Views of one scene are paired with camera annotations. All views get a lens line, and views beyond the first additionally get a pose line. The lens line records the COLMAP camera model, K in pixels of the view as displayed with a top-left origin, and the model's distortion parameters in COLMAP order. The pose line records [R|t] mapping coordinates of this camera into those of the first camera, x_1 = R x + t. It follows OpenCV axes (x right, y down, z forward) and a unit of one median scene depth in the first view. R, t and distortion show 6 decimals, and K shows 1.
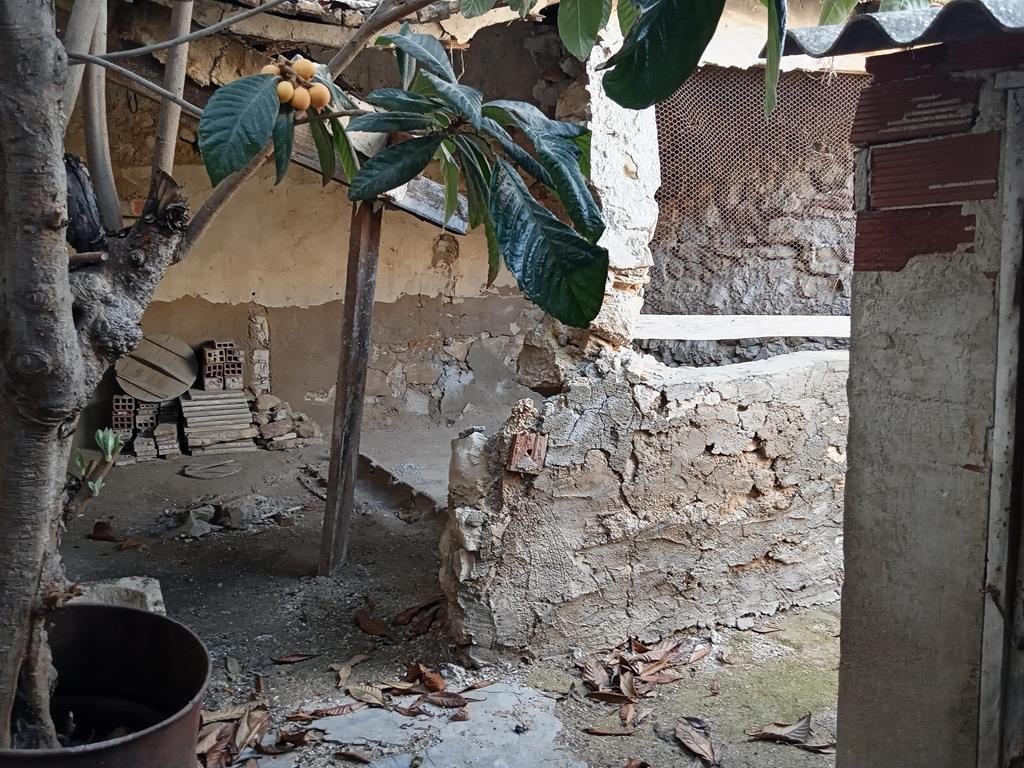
lens RADIAL K [[780.8, 0, 512.3], [0, 780.8, 358.6], [0, 0, 1]] dist [0.050089, -0.157278]
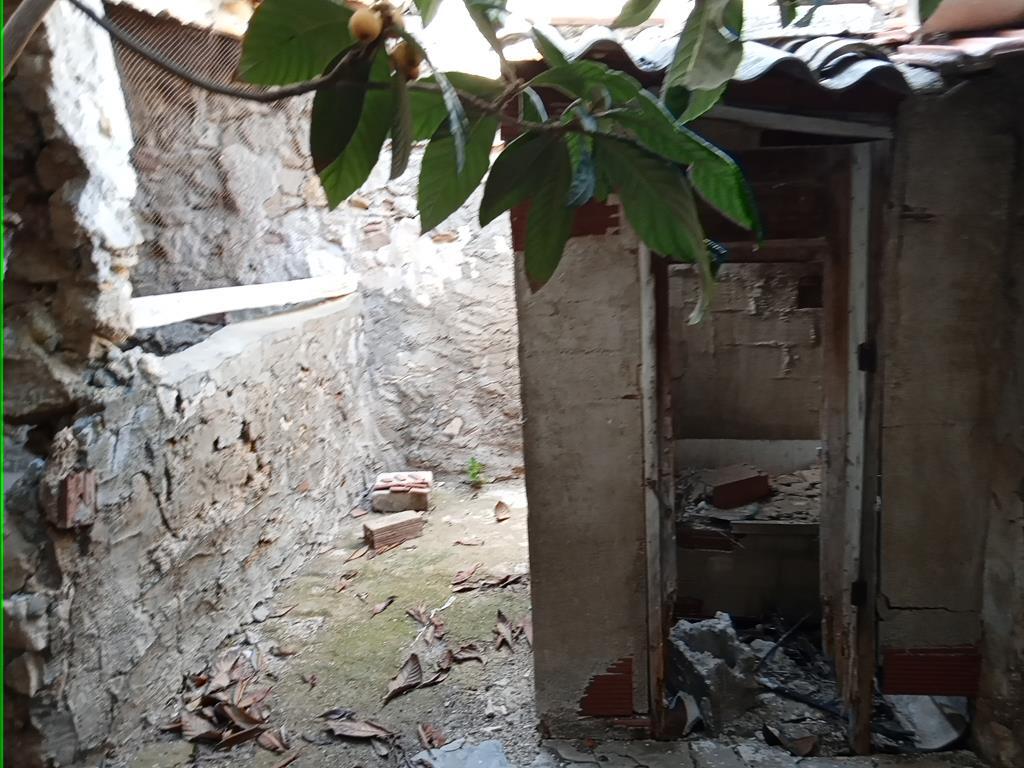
lens RADIAL K [[819.6, 0, 512.0], [0, 819.6, 384.0], [0, 0, 1]] dist [0.085958, -0.185274]
pose [[0.570170, -0.168084, 0.804148, -0.345858], [0.106719, 0.985706, 0.130366, -0.046248], [-0.814566, 0.011487, 0.579958, 0.182754]]
